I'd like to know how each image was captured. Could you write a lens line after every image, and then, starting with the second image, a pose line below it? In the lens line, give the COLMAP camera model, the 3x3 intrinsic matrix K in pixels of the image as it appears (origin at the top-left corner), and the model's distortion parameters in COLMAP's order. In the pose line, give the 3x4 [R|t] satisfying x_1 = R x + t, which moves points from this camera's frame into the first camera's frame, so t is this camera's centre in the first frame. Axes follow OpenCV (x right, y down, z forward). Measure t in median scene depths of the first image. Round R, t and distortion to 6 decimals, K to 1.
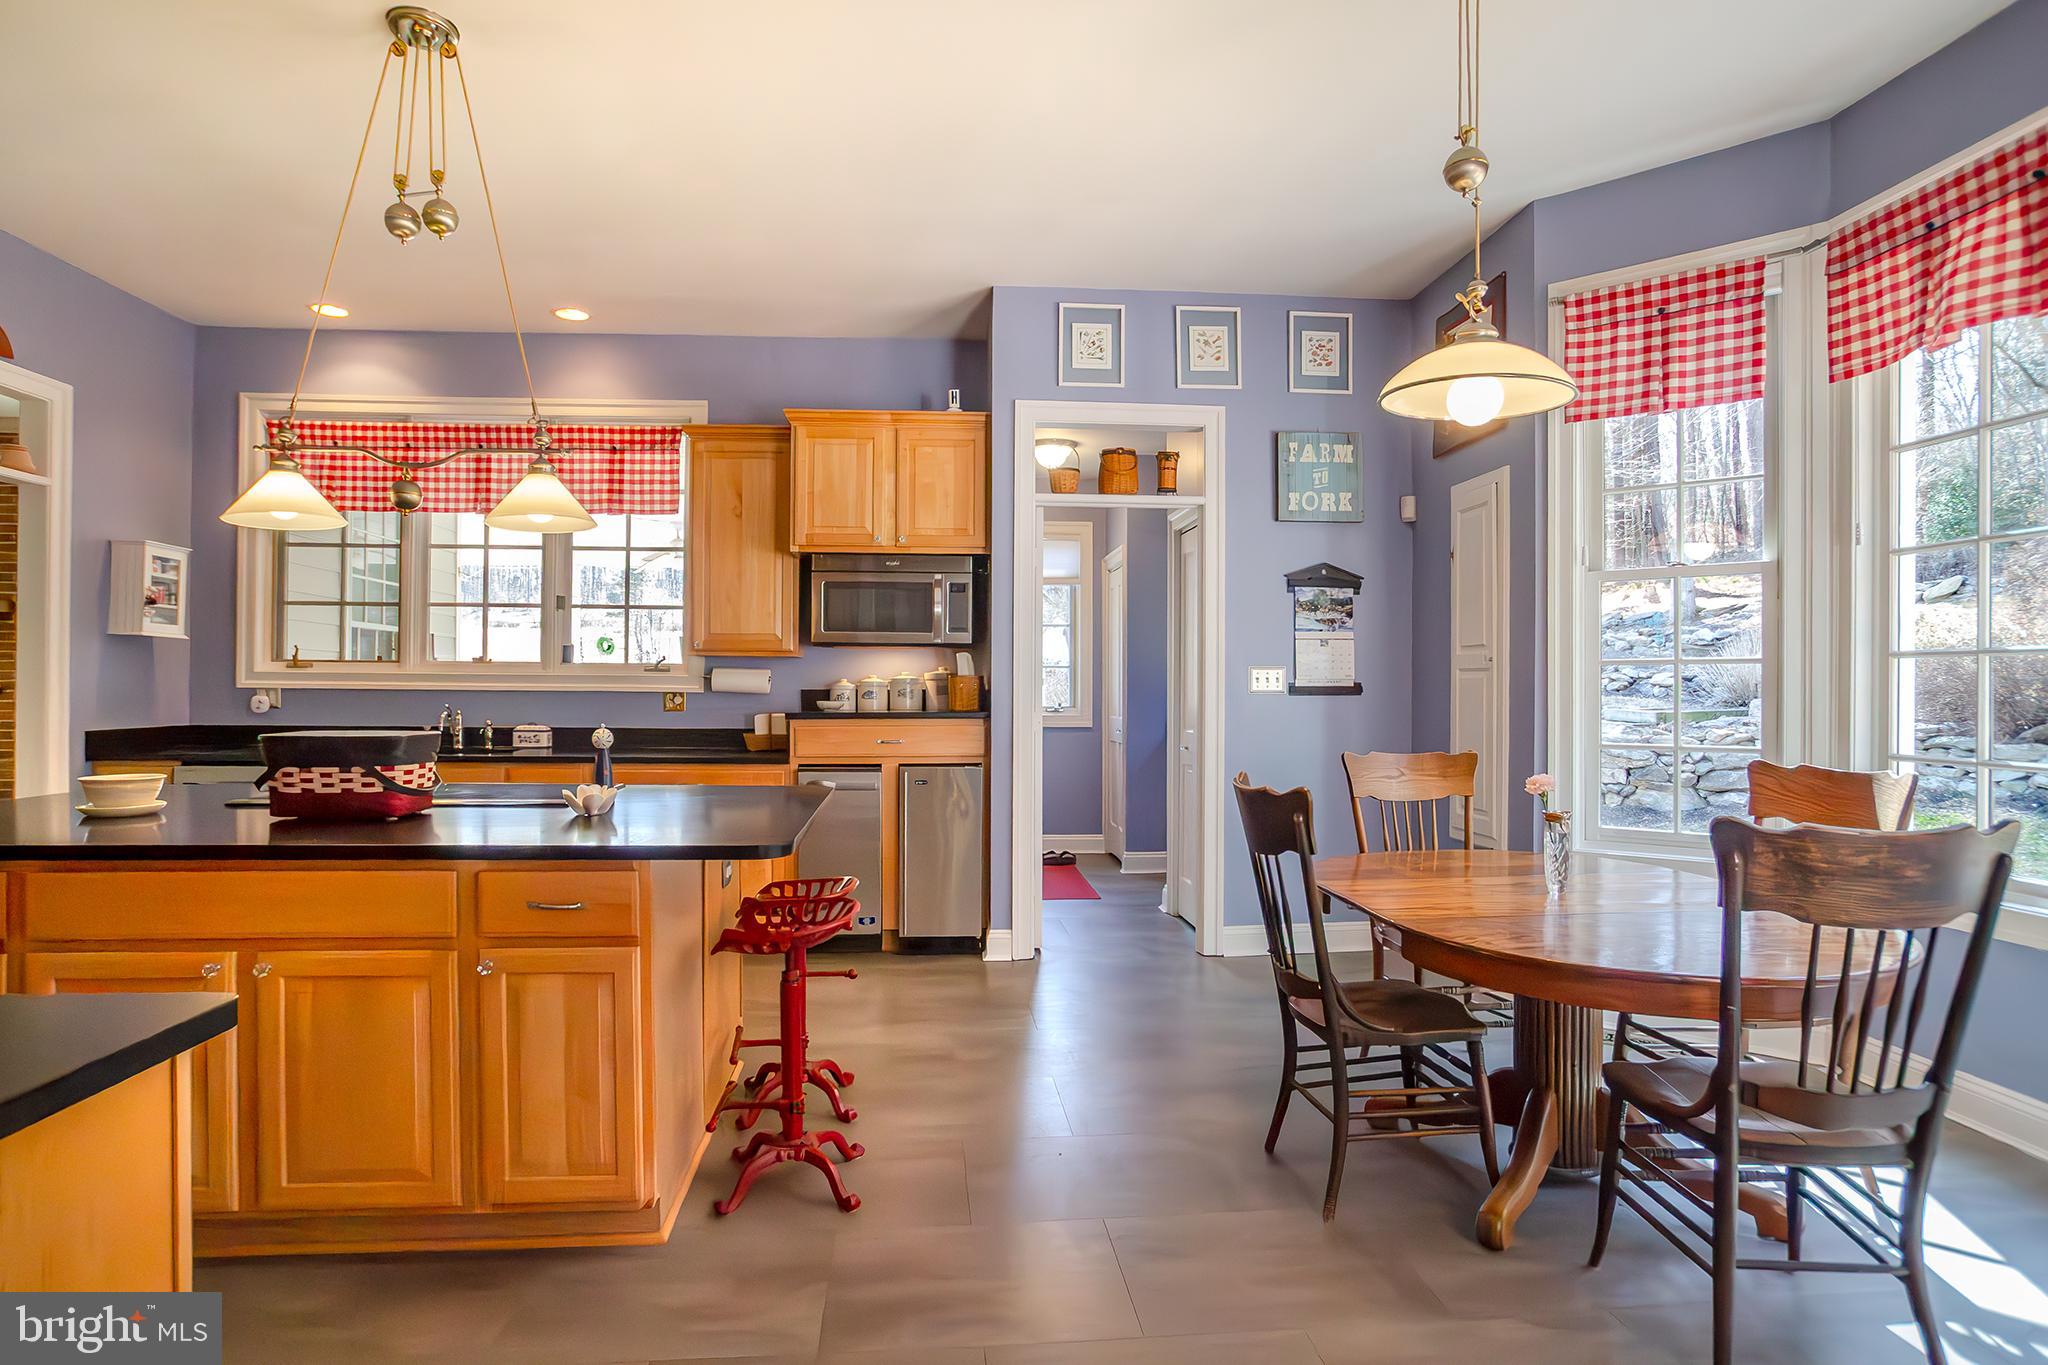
lens RADIAL K [[1055.0, 0, 1060.5], [0, 1055.0, 679.9], [0, 0, 1]] dist [-0.048364, 0.016262]
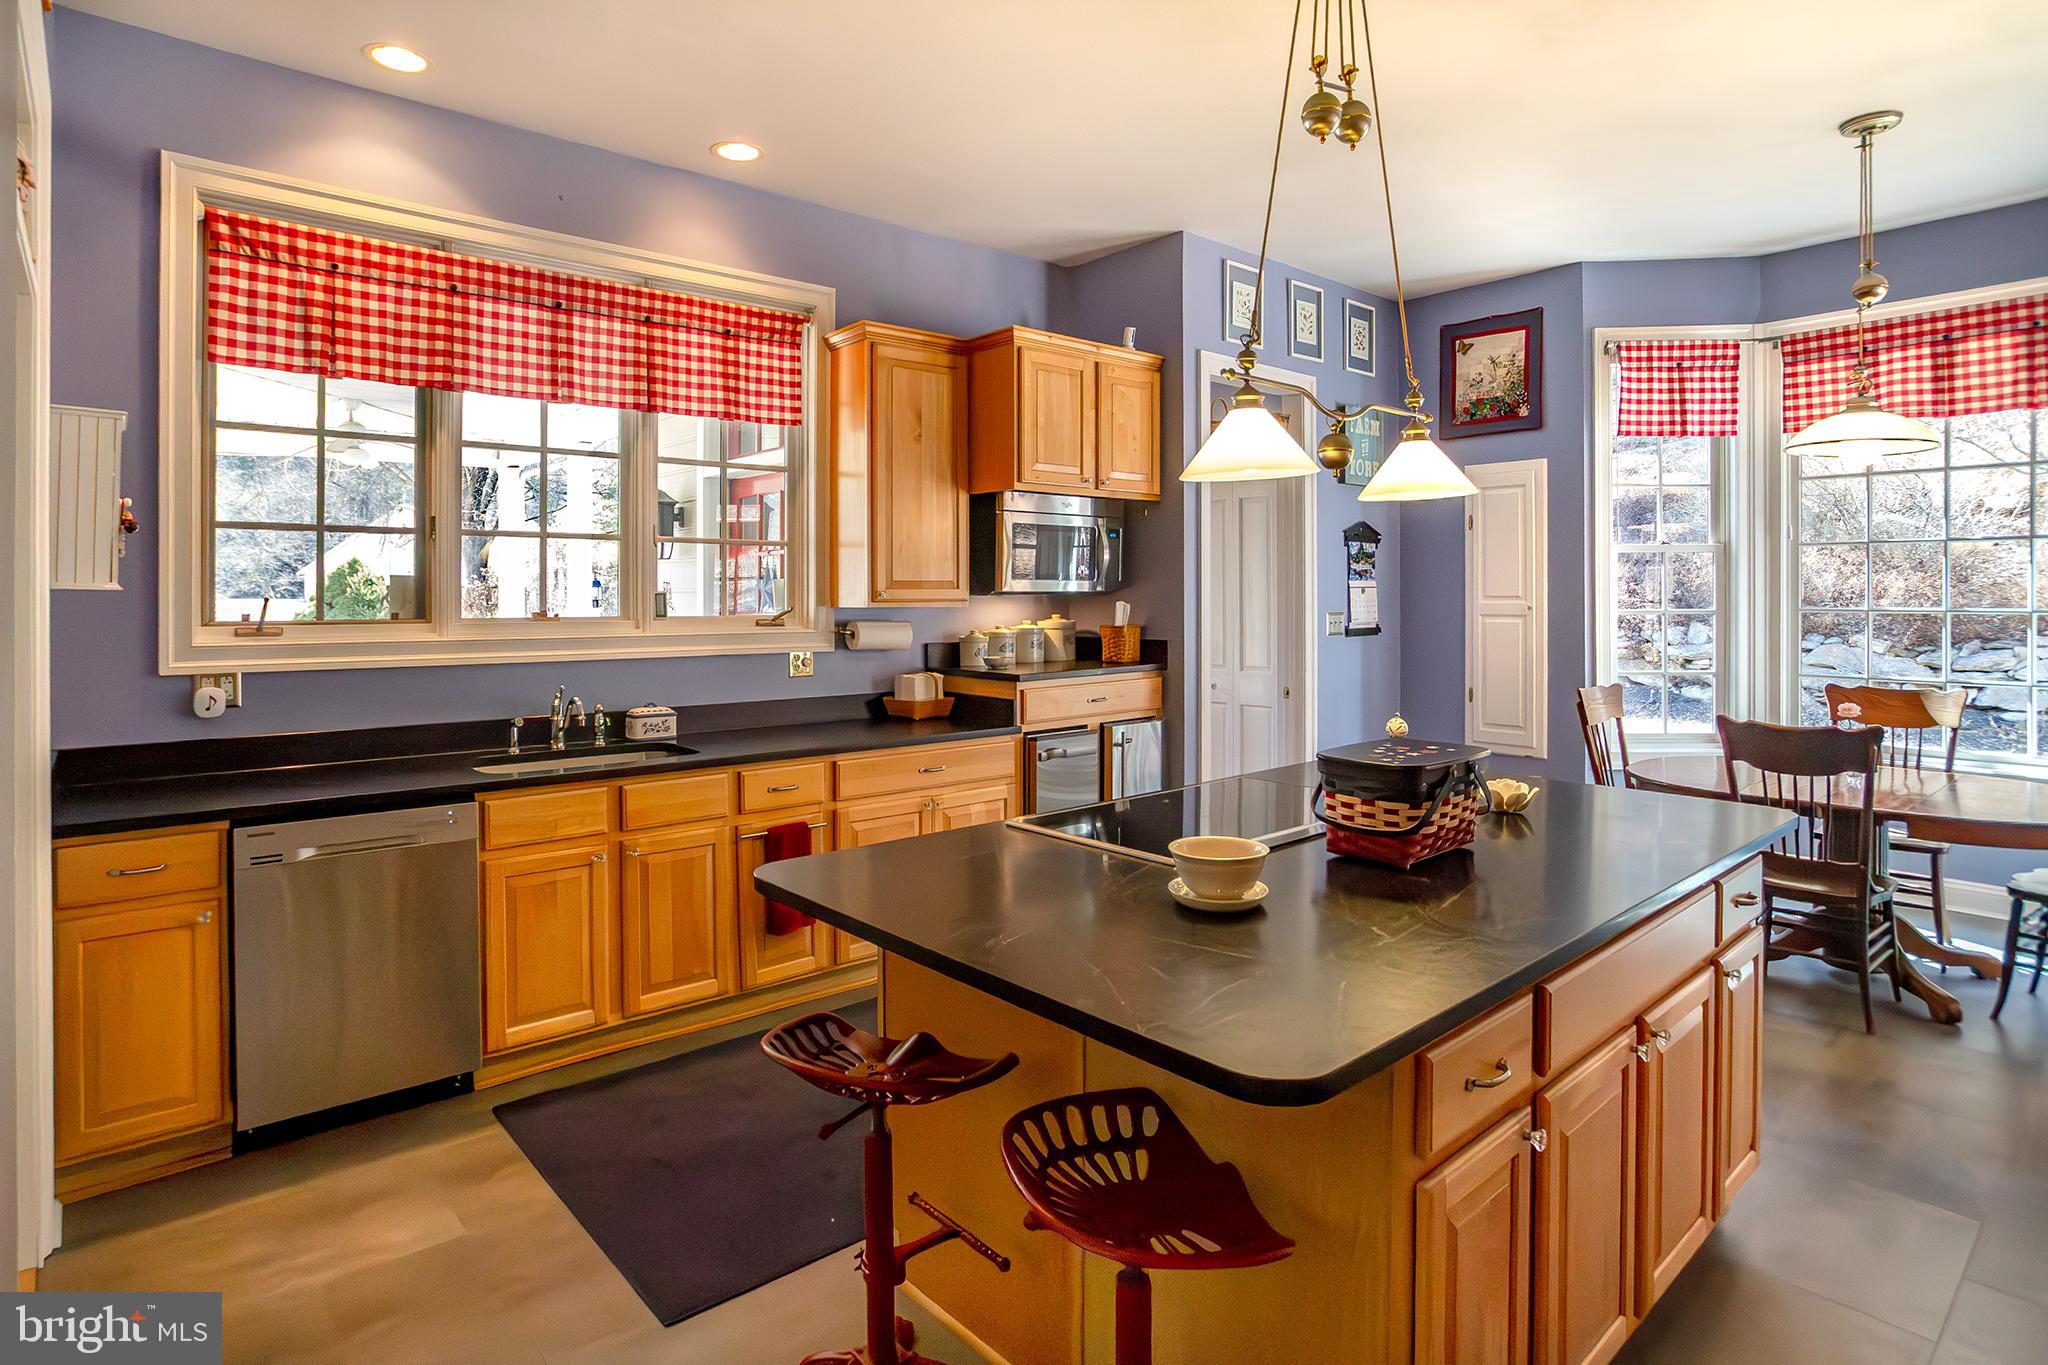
lens RADIAL K [[1055.0, 0, 1099.4], [0, 1055.0, 589.7], [0, 0, 1]] dist [-0.048364, 0.016262]
pose [[0.811782, -0.000532, 0.583960, -0.680421], [-0.002438, 0.999988, 0.004300, -0.041149], [-0.583955, -0.004914, 0.811771, 0.236625]]
